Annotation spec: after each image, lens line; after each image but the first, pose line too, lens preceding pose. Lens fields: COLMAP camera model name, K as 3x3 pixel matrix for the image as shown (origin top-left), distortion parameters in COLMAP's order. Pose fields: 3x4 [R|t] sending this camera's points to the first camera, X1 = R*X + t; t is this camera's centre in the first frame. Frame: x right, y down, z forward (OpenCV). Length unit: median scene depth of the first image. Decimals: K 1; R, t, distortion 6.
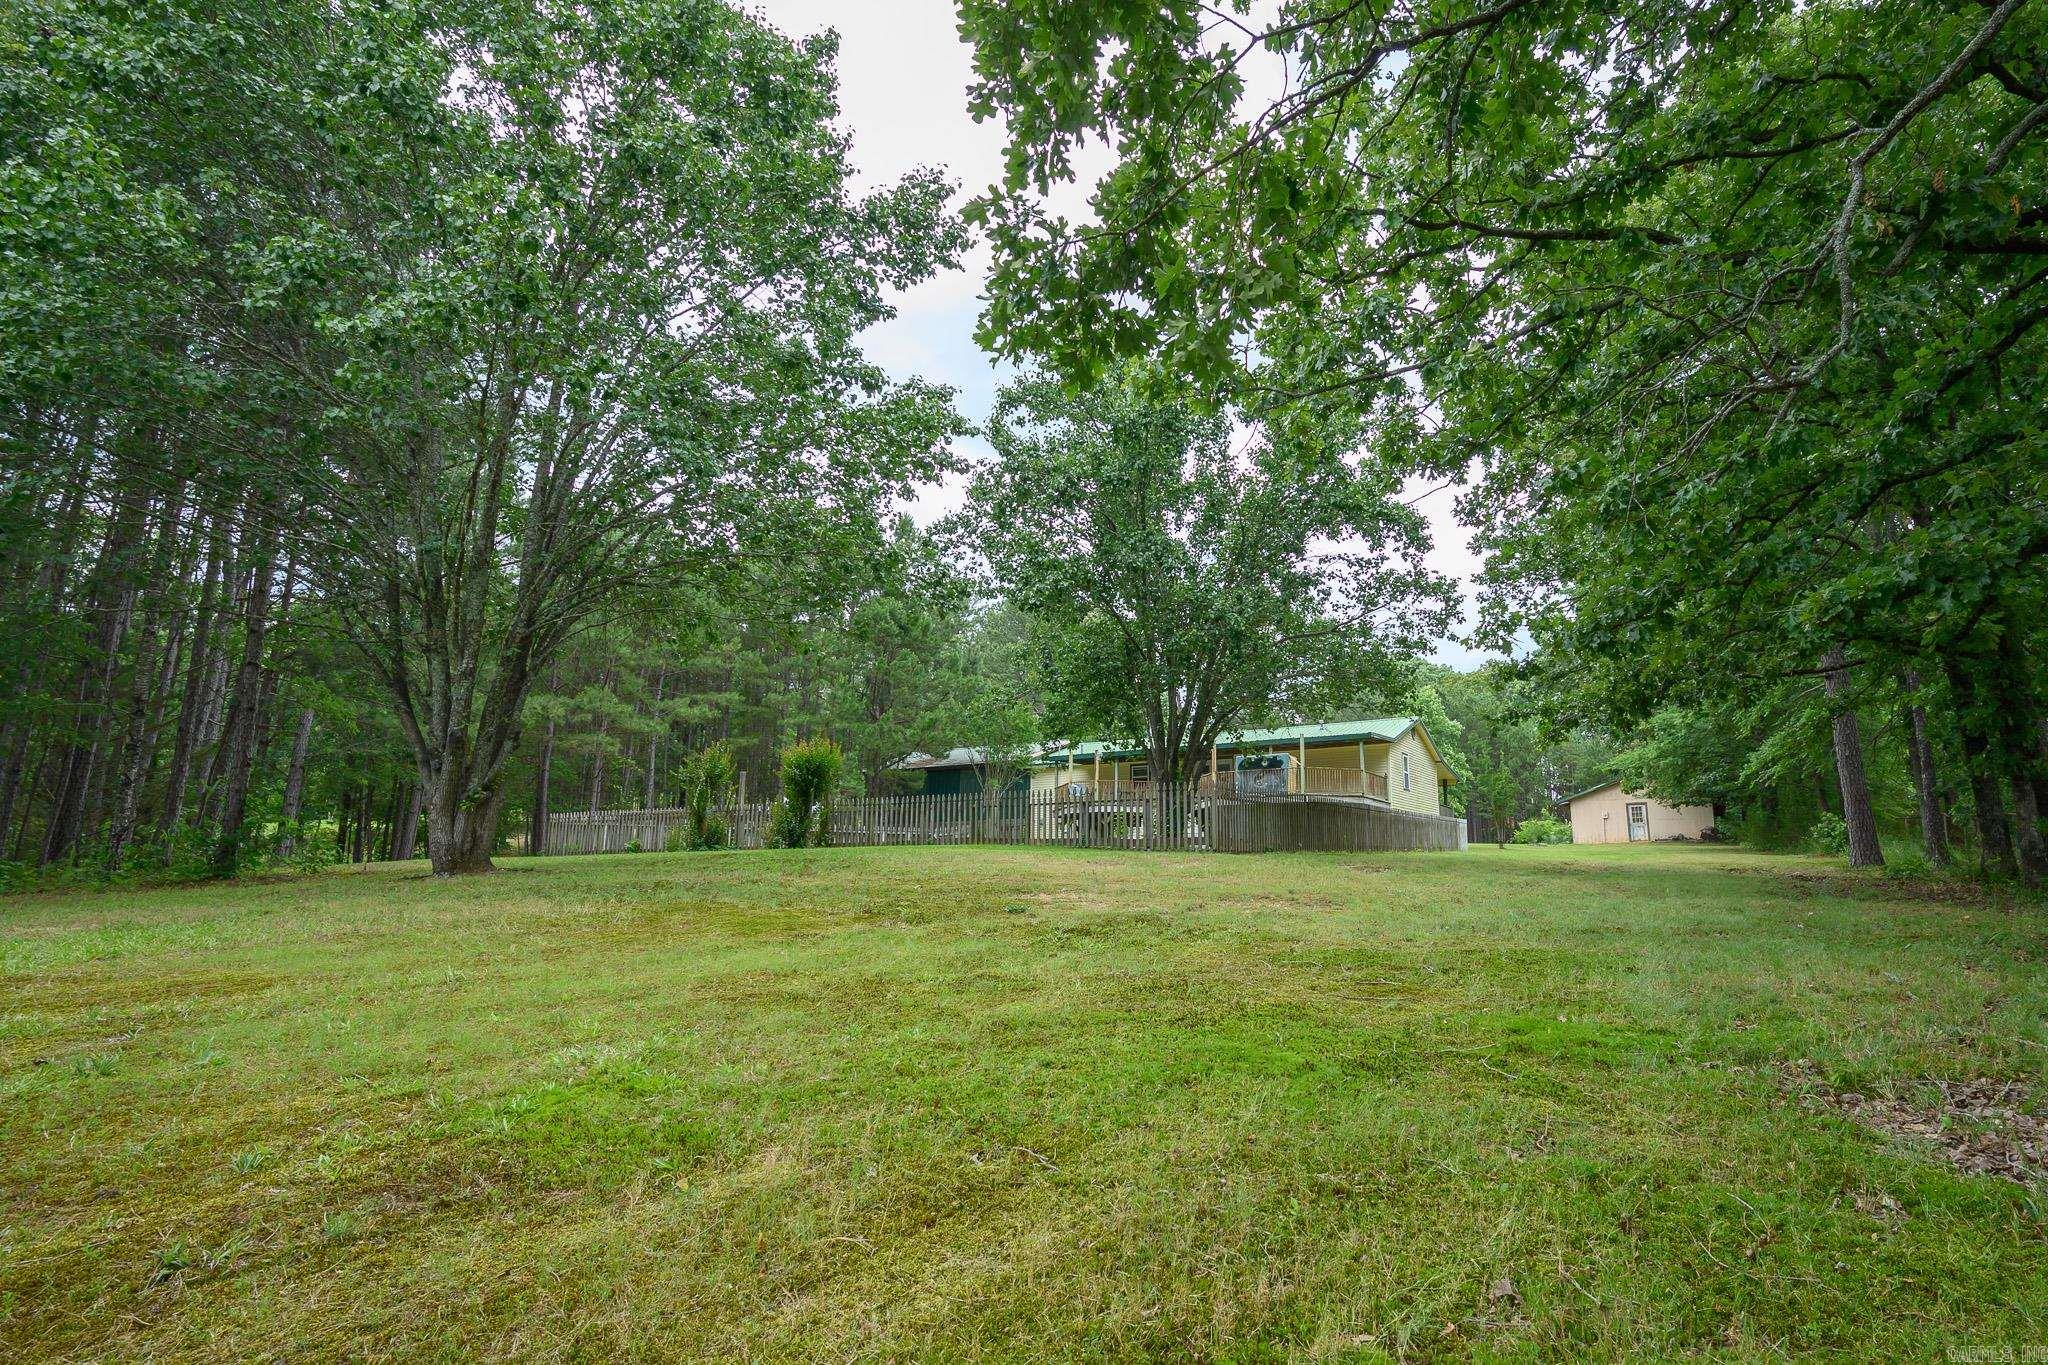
lens RADIAL K [[794.0, 0, 1024.0], [0, 794.0, 682.5], [0, 0, 1]] dist [-0.000311, -0.000069]
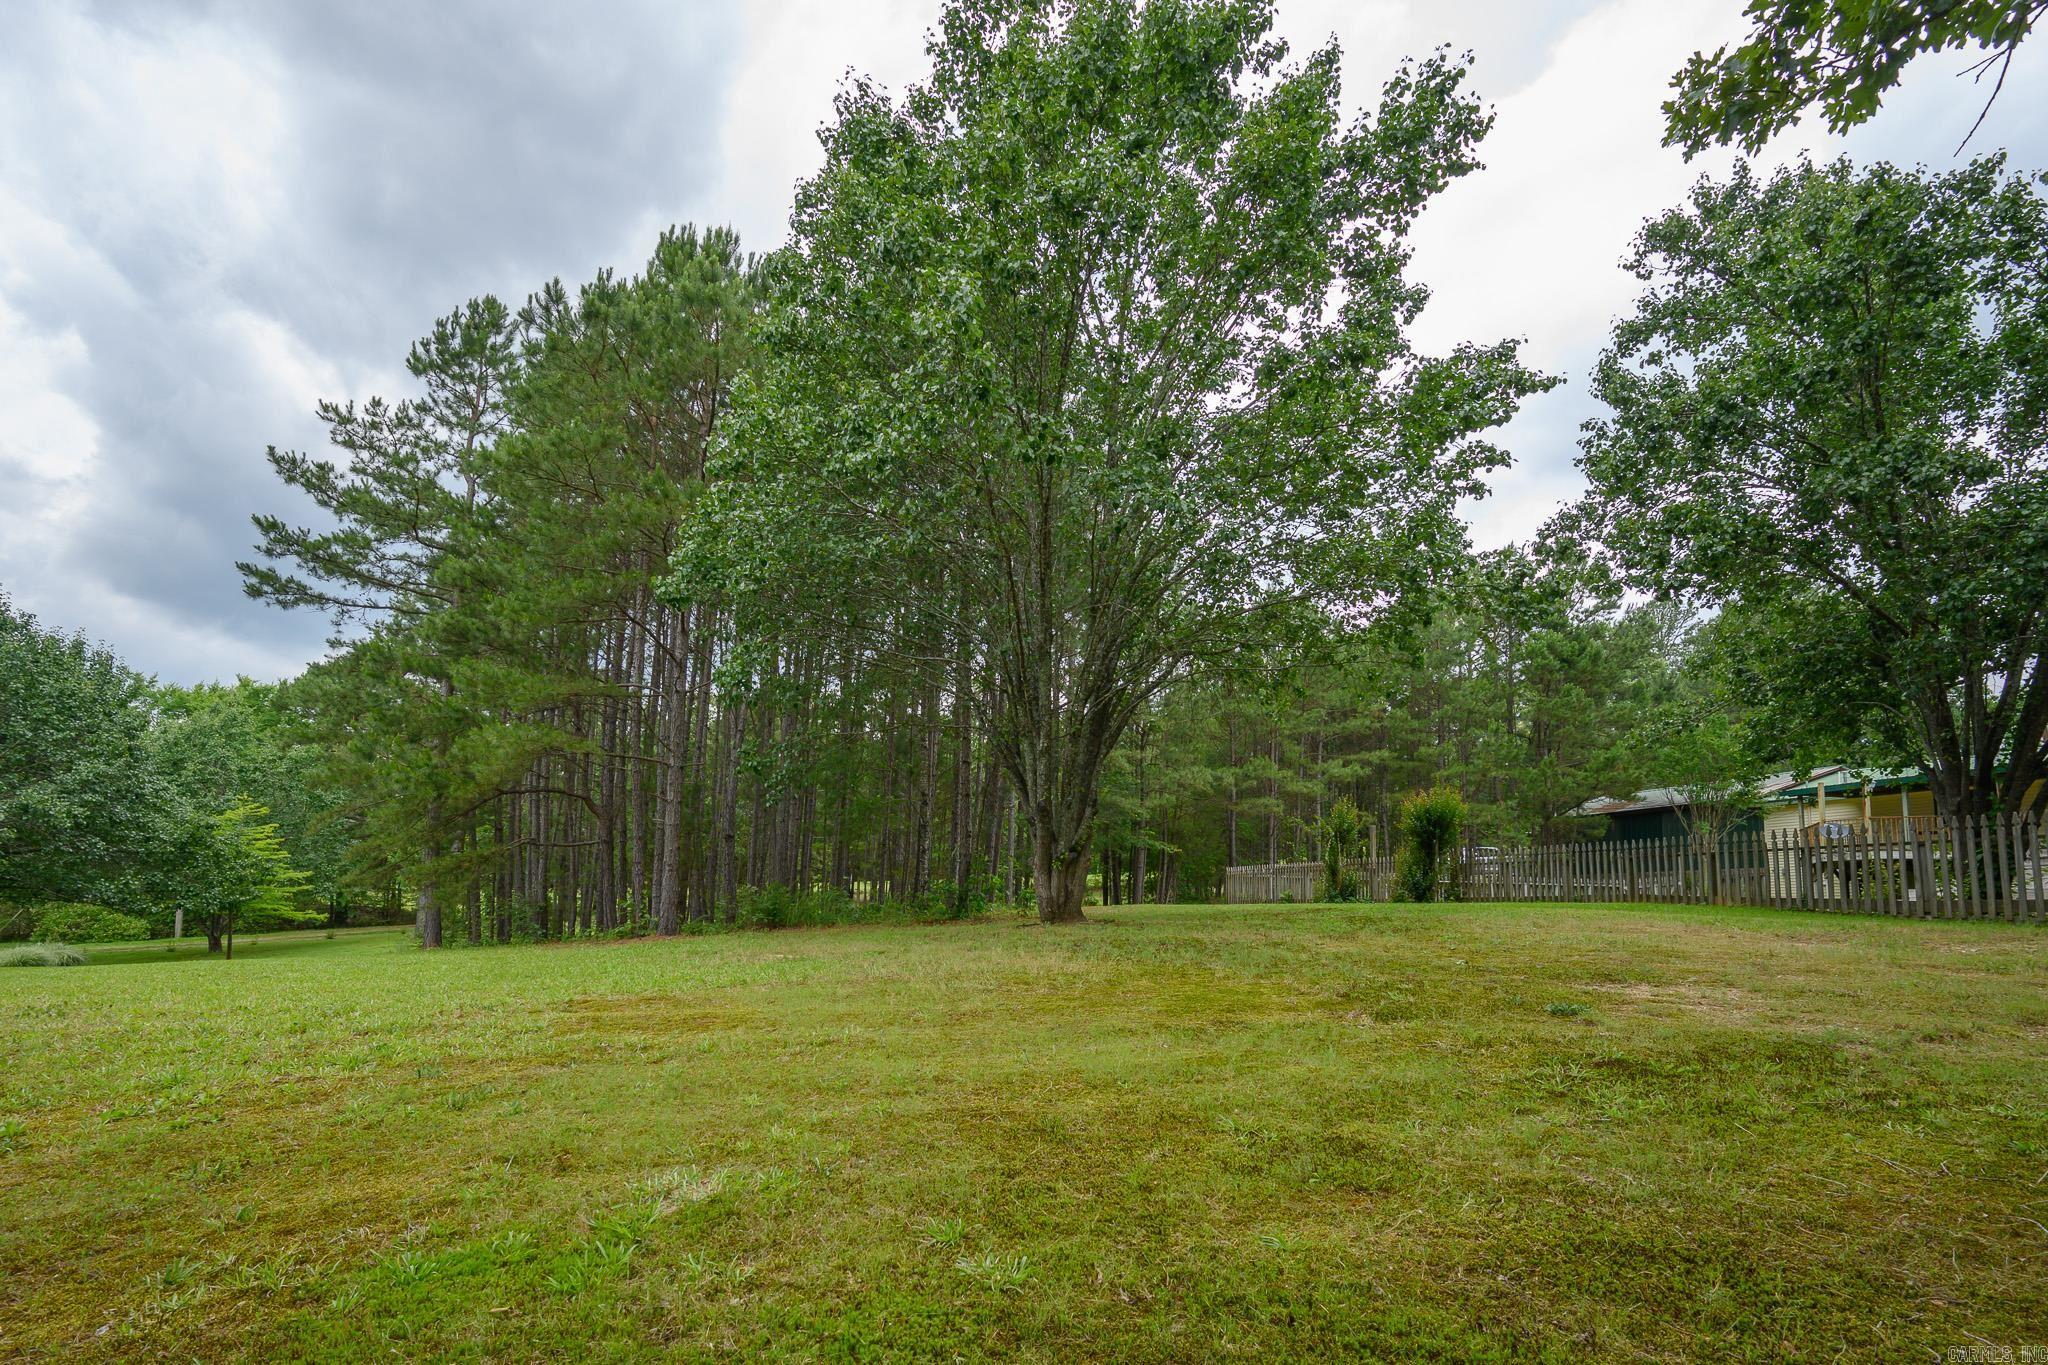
lens RADIAL K [[836.3, 0, 1021.3], [0, 836.3, 788.9], [0, 0, 1]] dist [0.001291, 0.000111]
pose [[0.791071, -0.068055, -0.607927, -0.056564], [0.108747, 0.993608, 0.030276, -0.015192], [0.601981, -0.090061, 0.793416, -0.109908]]
